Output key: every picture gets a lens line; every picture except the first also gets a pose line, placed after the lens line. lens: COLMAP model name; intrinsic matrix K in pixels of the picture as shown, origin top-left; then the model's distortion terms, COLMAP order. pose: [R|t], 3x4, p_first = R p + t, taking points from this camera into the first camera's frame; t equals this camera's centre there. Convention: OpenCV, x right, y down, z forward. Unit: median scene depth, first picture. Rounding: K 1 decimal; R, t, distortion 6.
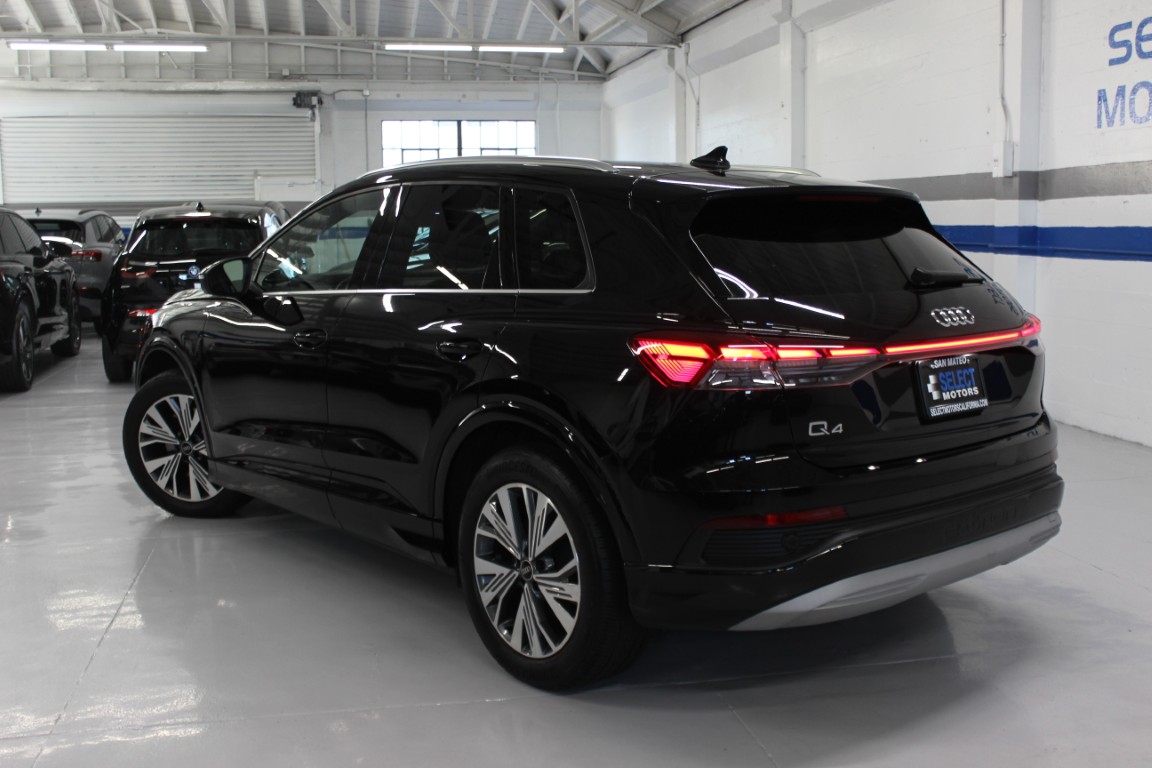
lens RADIAL K [[1203.5, 0, 597.2], [0, 1203.5, 398.7], [0, 0, 1]] dist [-0.077951, 0.000000]
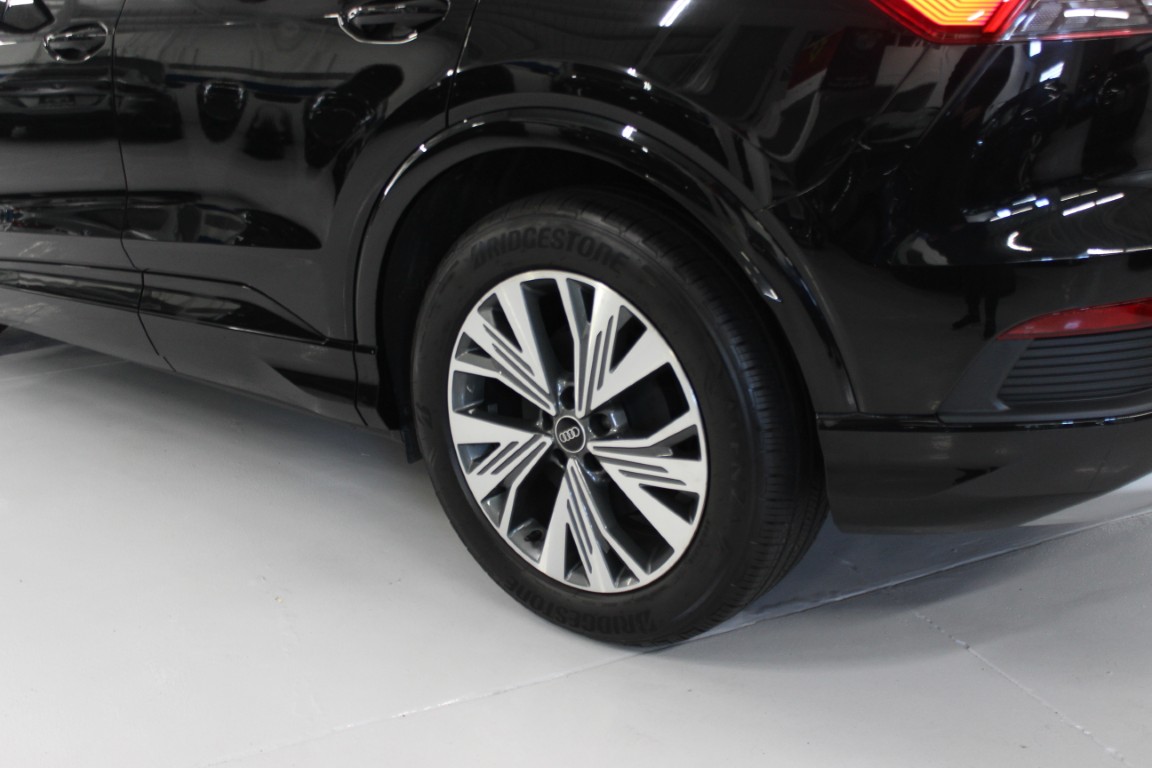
lens RADIAL K [[1203.5, 0, 569.9], [0, 1203.5, 411.2], [0, 0, 1]] dist [-0.077951, 0.000000]
pose [[0.983166, -0.094656, 0.156285, -0.140754], [0.061046, 0.976368, 0.207313, 0.022742], [-0.172215, -0.194282, 0.965710, 0.488878]]
